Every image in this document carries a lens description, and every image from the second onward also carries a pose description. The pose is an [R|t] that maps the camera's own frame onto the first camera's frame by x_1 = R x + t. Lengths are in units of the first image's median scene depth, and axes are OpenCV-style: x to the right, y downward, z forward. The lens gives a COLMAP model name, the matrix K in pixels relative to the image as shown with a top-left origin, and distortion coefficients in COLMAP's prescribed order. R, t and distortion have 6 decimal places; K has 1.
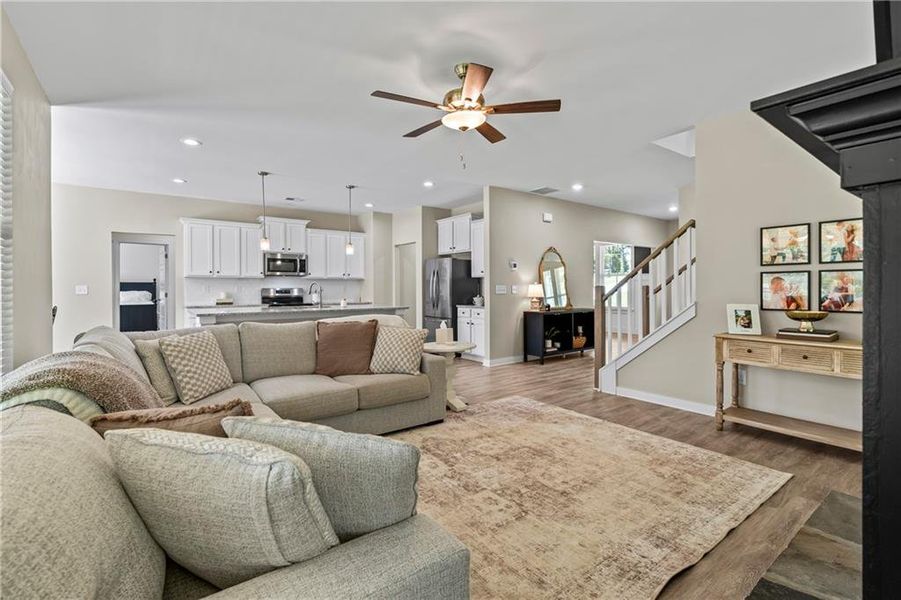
lens RADIAL K [[405.5, 0, 447.6], [0, 405.5, 292.4], [0, 0, 1]] dist [-0.003798, 0.000352]
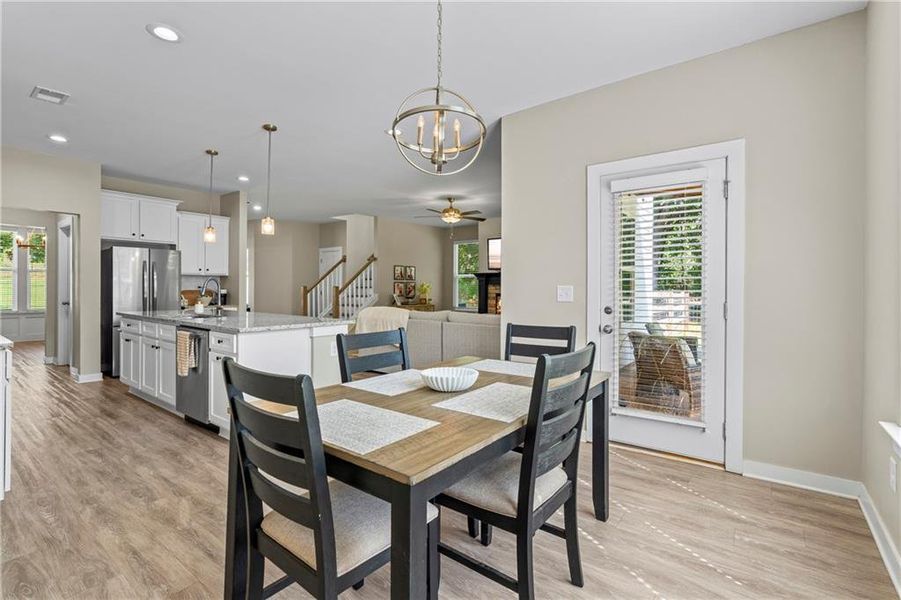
lens RADIAL K [[420.2, 0, 448.3], [0, 420.2, 290.9], [0, 0, 1]] dist [-0.004180, 0.000451]
pose [[-0.275516, -0.007899, 0.961264, -1.992292], [0.007112, 0.999922, 0.010255, -0.017013], [-0.961270, 0.009662, -0.275439, 1.425794]]
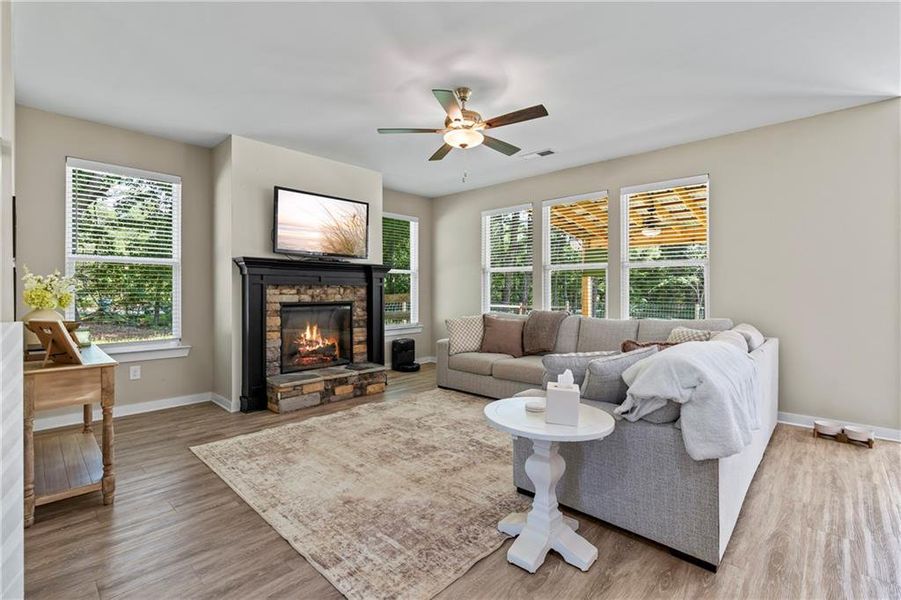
lens RADIAL K [[405.5, 0, 447.6], [0, 405.5, 292.4], [0, 0, 1]] dist [-0.003798, 0.000352]
pose [[-0.984561, 0.004239, -0.174988, 0.231044], [0.001921, 0.999908, 0.013417, -0.018475], [0.175029, 0.012874, -0.984479, 1.730038]]
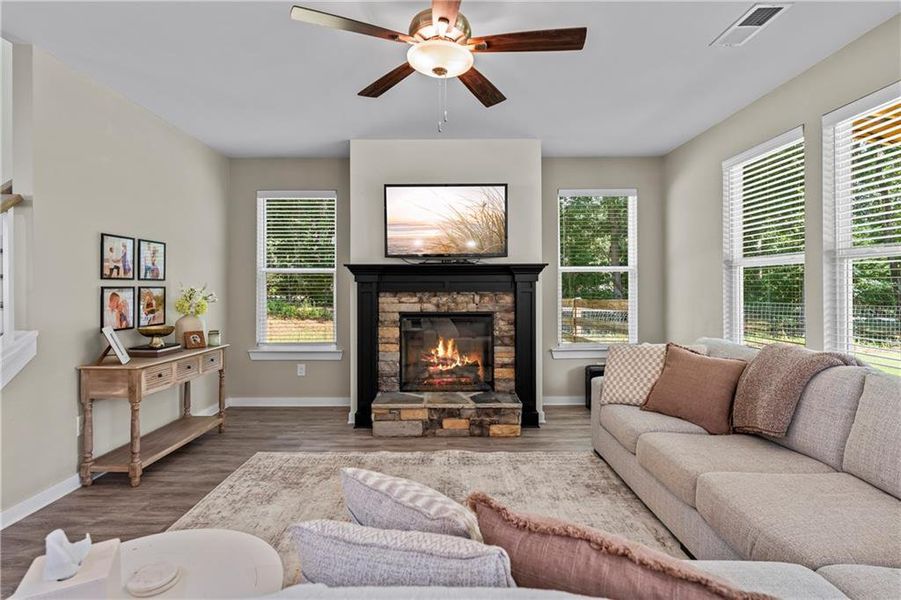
lens RADIAL K [[444.1, 0, 450.9], [0, 444.1, 287.1], [0, 0, 1]] dist [-0.004529, -0.000109]
pose [[-0.807446, 0.006880, 0.589901, -0.333678], [0.011968, 0.999917, 0.004718, -0.045187], [-0.589820, 0.010869, -0.807462, 1.312670]]
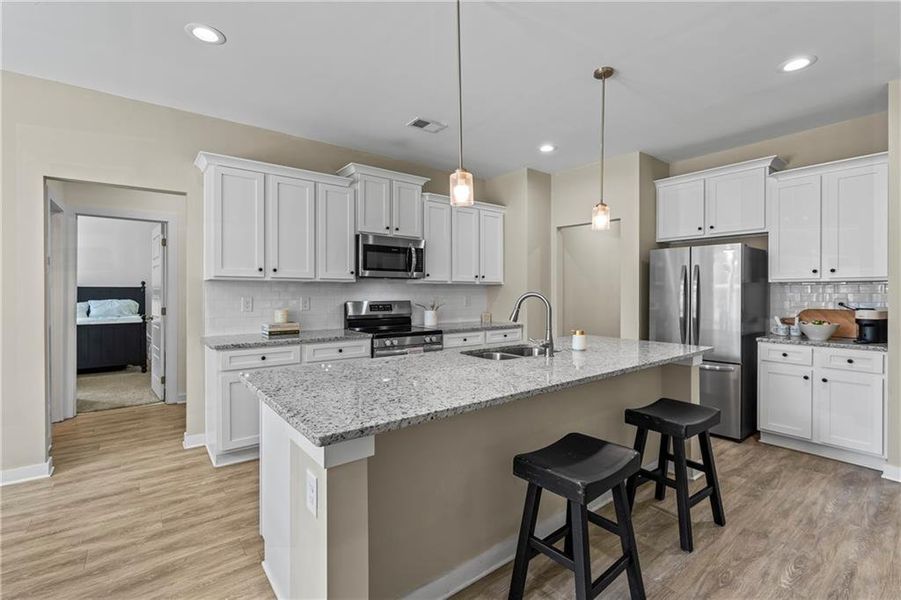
lens RADIAL K [[405.5, 0, 447.6], [0, 405.5, 292.4], [0, 0, 1]] dist [-0.003798, 0.000352]
pose [[0.999834, 0.003815, 0.017793, -0.744794], [-0.003671, 0.999961, -0.008069, -0.040392], [-0.017823, 0.008003, 0.999809, 1.030756]]
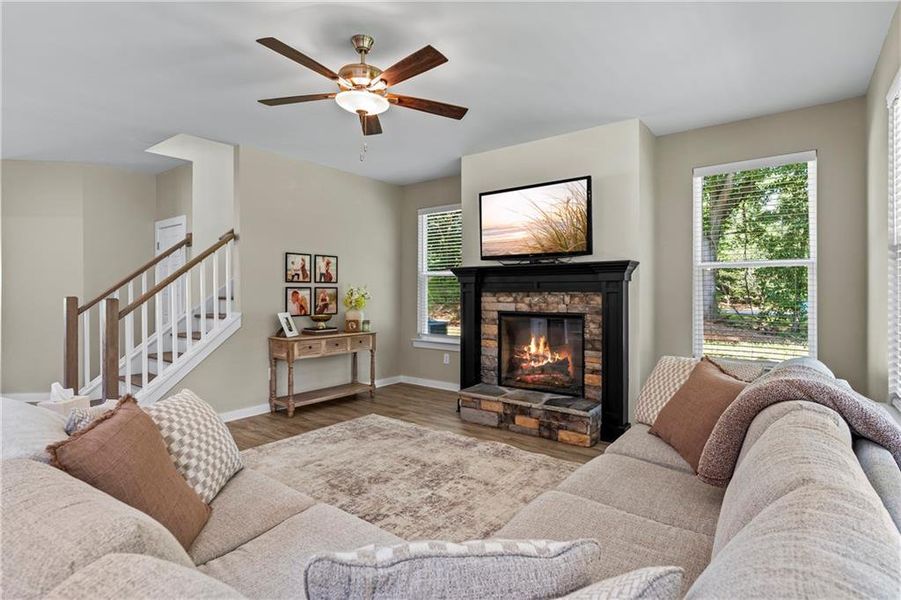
lens RADIAL K [[452.8, 0, 450.6], [0, 452.8, 291.5], [0, 0, 1]] dist [-0.002246, 0.000119]
pose [[-0.280876, 0.003711, 0.959737, -0.747022], [0.011419, 0.999935, -0.000525, -0.029542], [-0.959676, 0.010812, -0.280900, 0.905008]]
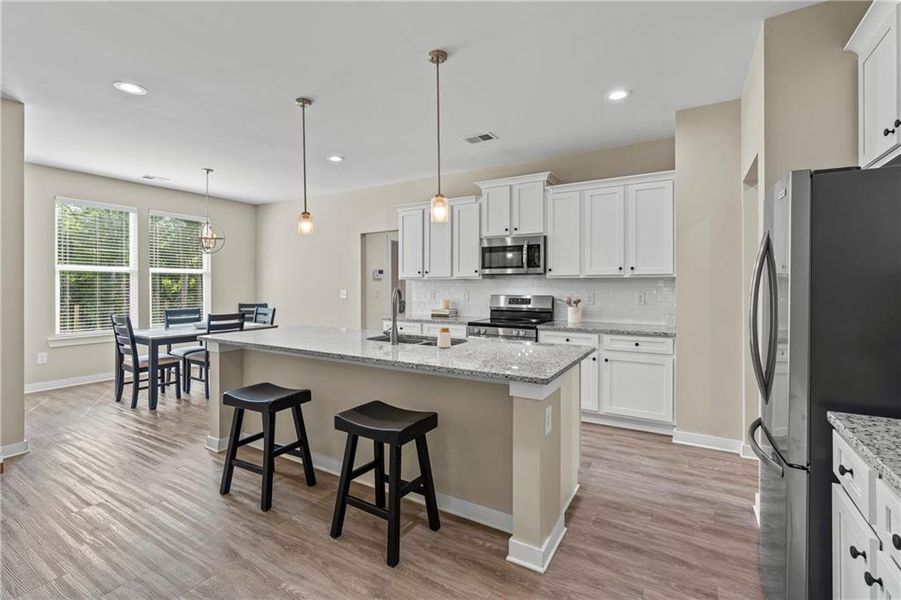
lens RADIAL K [[409.2, 0, 447.5], [0, 409.2, 284.8], [0, 0, 1]] dist [-0.005601, 0.000488]
pose [[0.377382, 0.000490, -0.926058, 0.261052], [-0.010124, 0.999942, -0.003597, -0.051598], [0.926002, 0.010733, 0.377365, 1.536587]]
